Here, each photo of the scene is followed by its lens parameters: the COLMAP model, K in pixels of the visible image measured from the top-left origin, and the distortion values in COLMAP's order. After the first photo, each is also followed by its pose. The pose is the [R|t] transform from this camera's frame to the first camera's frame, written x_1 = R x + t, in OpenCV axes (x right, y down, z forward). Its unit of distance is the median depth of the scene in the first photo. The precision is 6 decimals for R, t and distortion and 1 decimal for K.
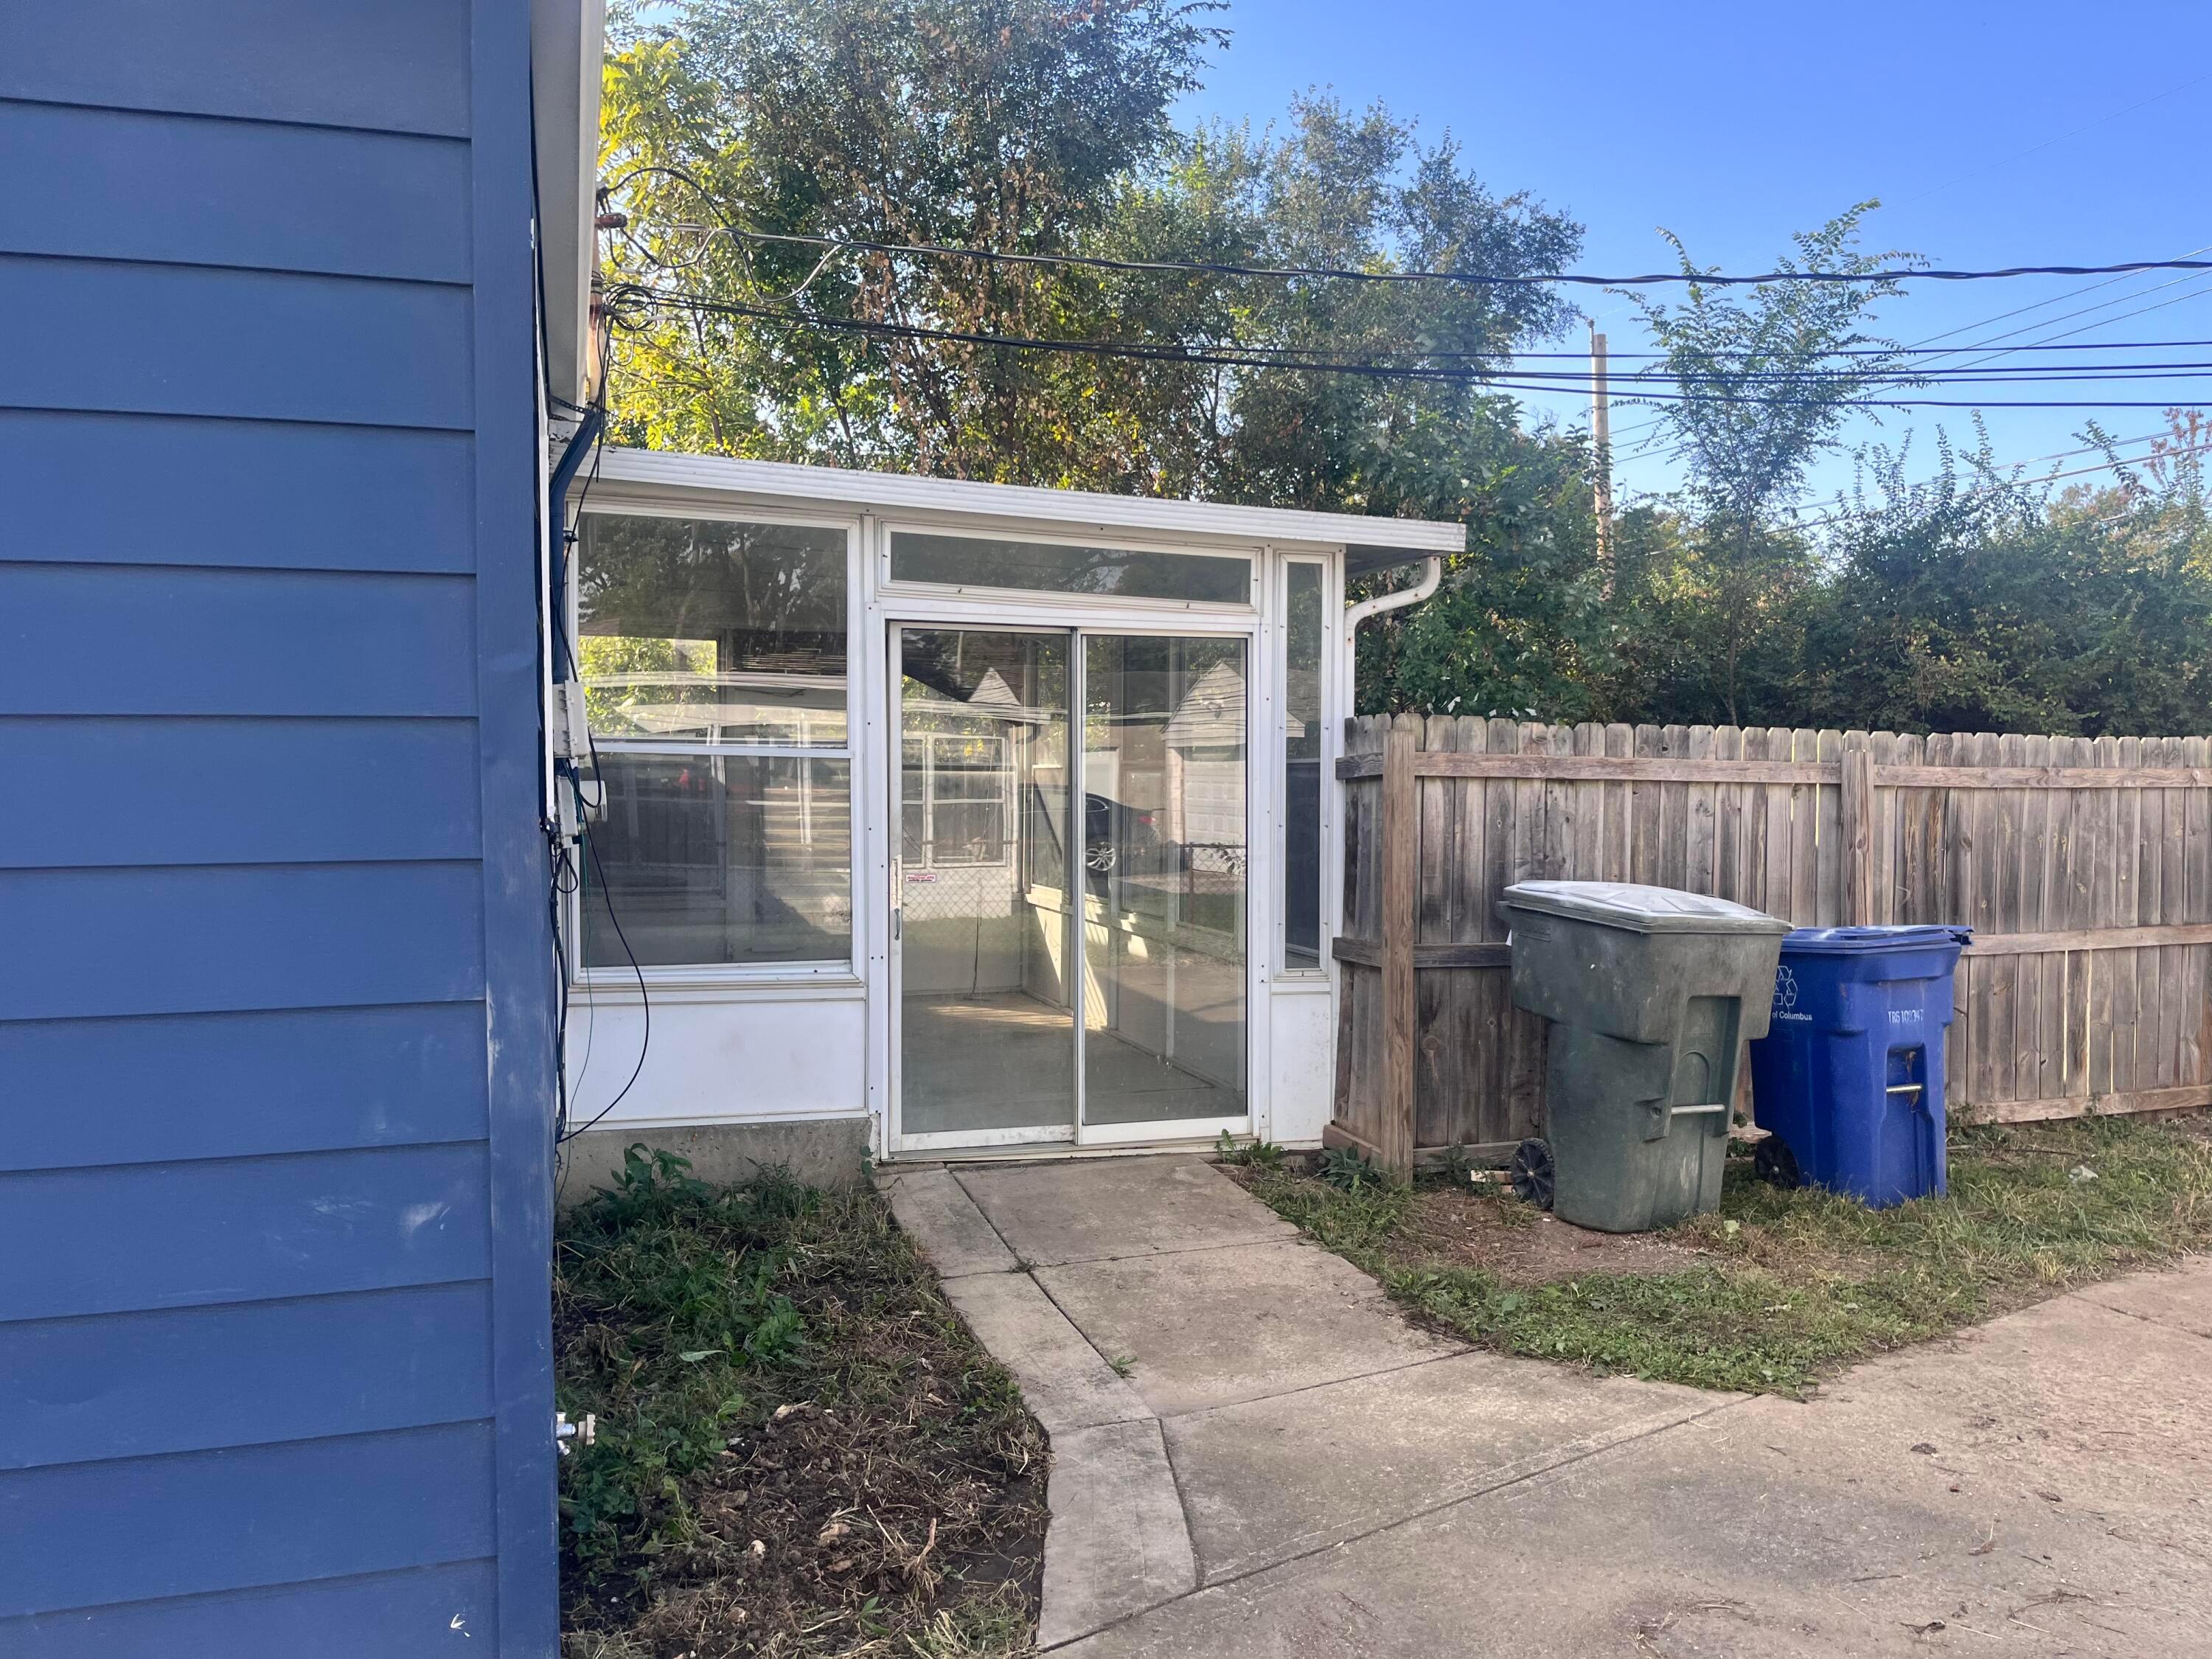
lens RADIAL K [[1675.4, 0, 1096.6], [0, 1675.4, 838.6], [0, 0, 1]] dist [-0.011603, -0.010224]
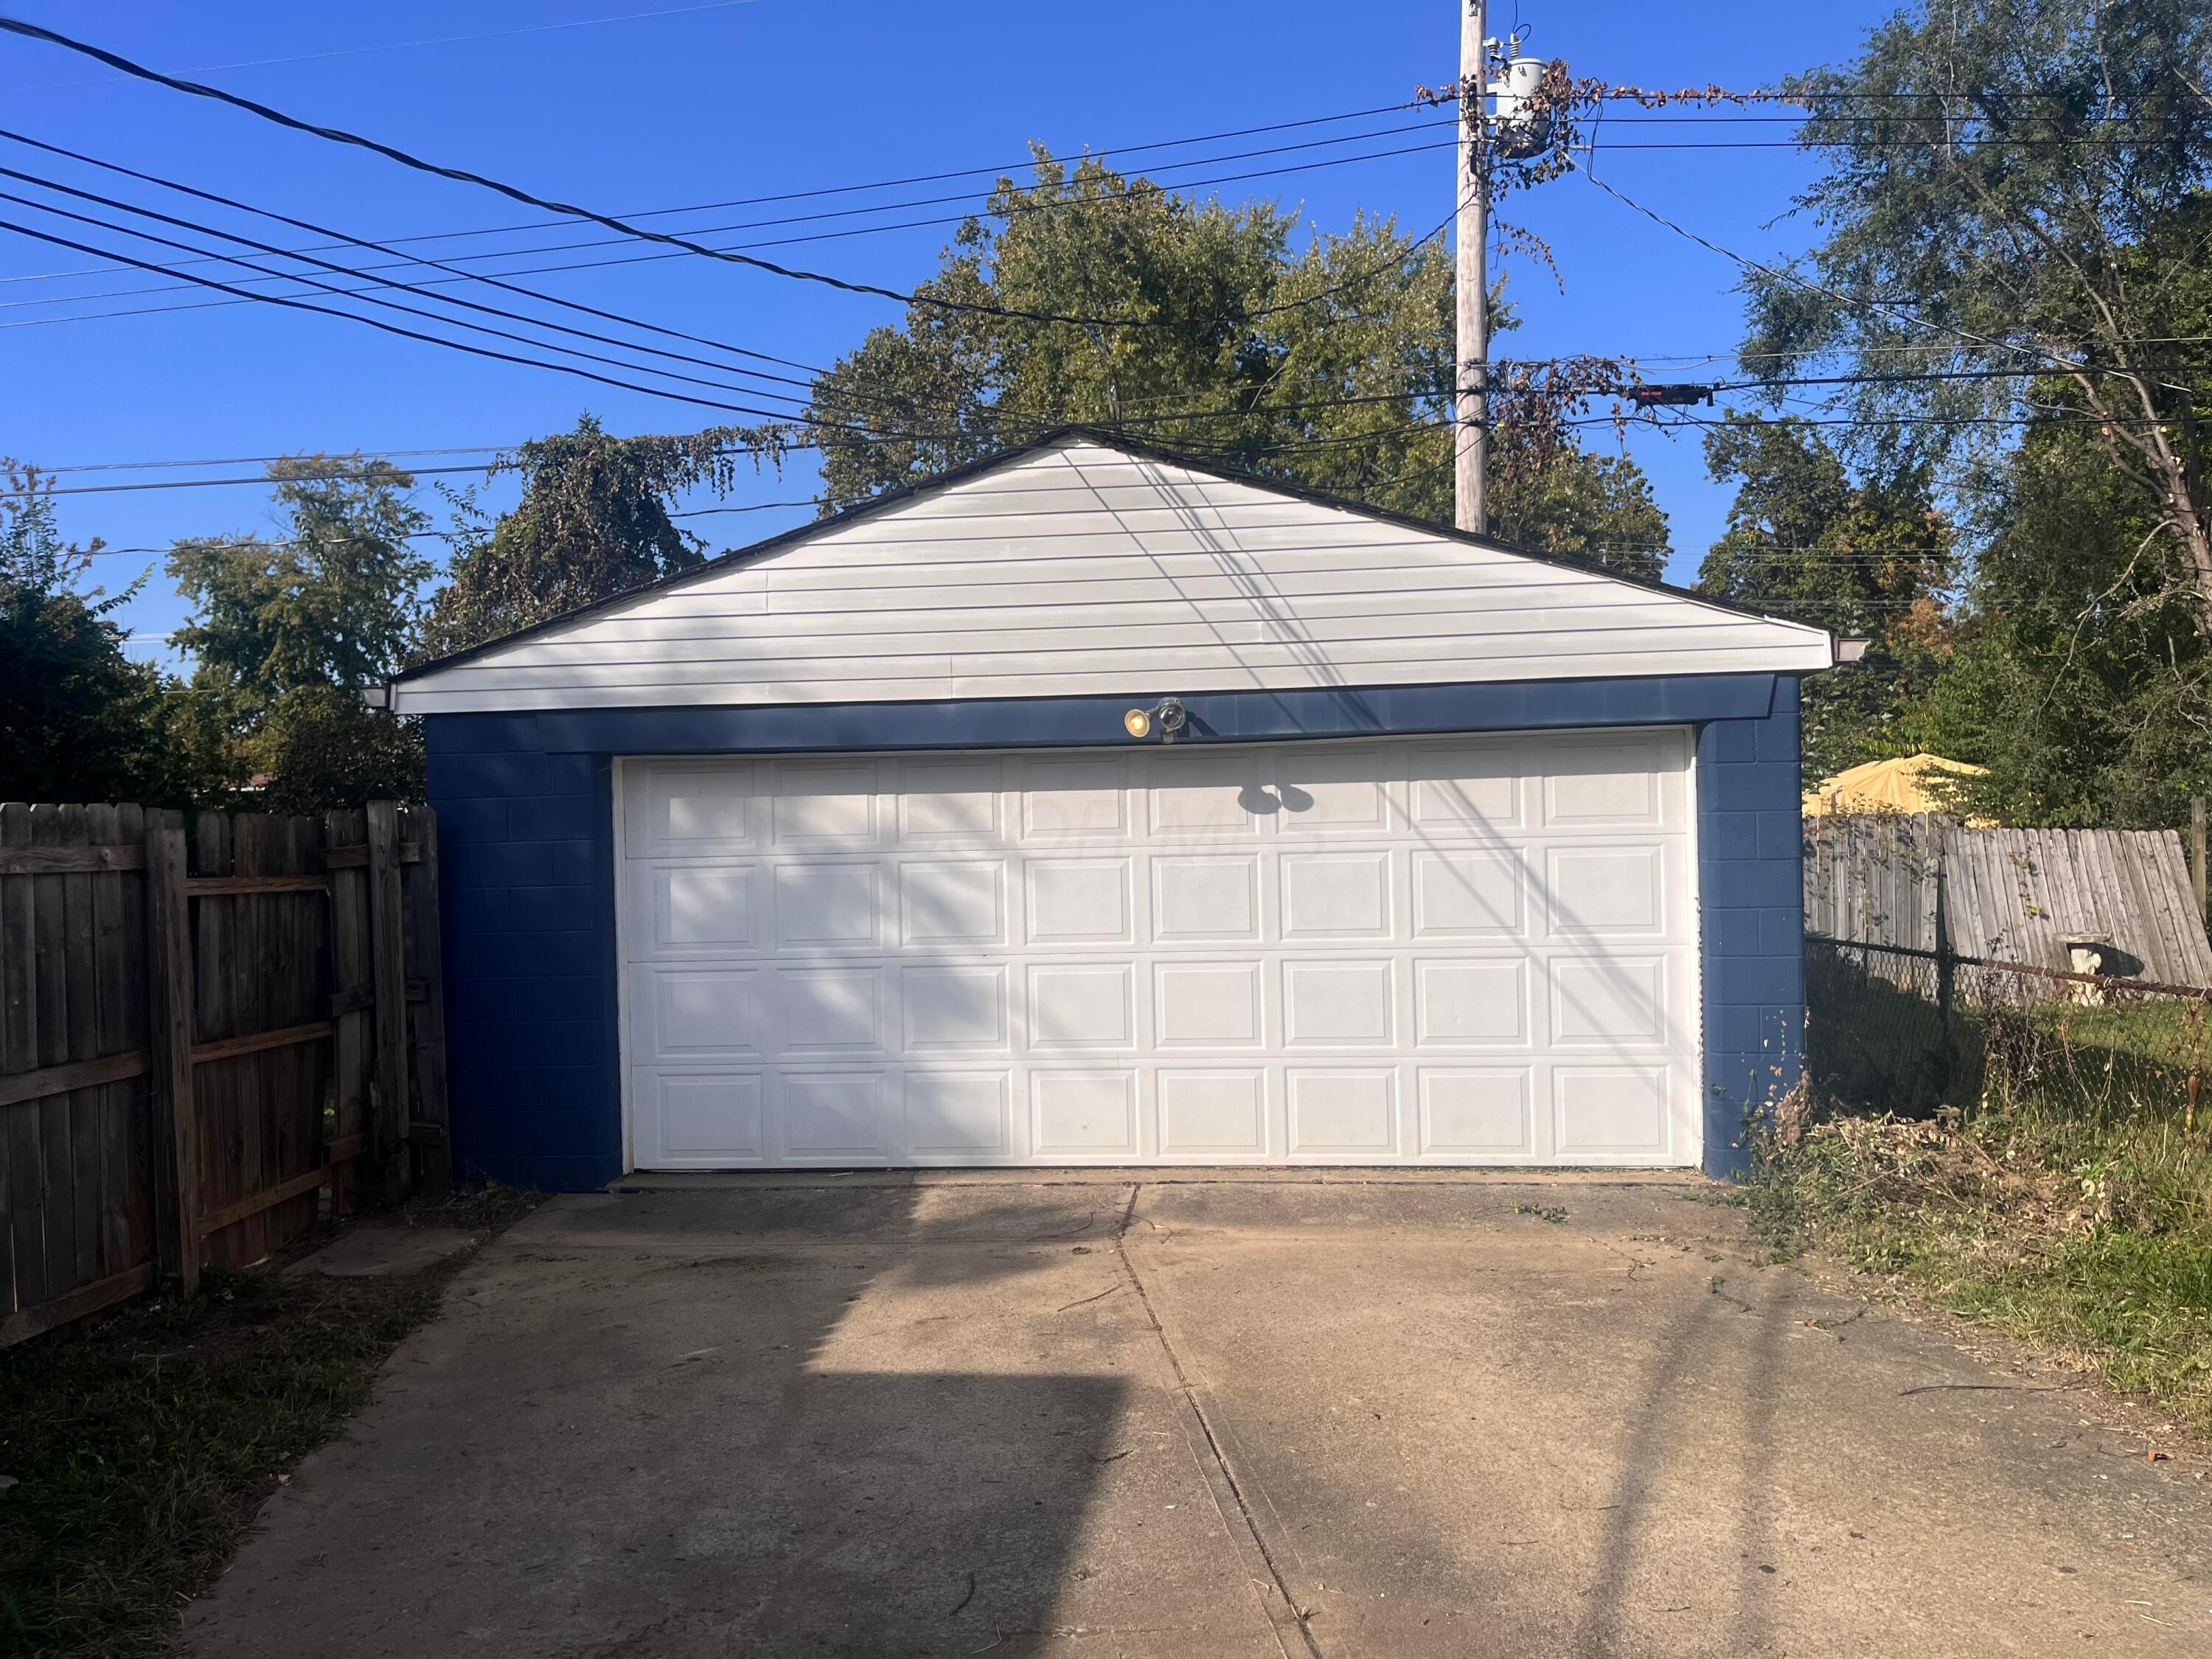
lens RADIAL K [[1675.4, 0, 1096.5], [0, 1675.4, 844.3], [0, 0, 1]] dist [-0.011603, -0.010224]
pose [[0.405983, -0.012933, 0.913789, 0.159405], [0.054454, 0.998466, -0.010061, -0.011117], [-0.912257, 0.053844, 0.406065, 0.291897]]
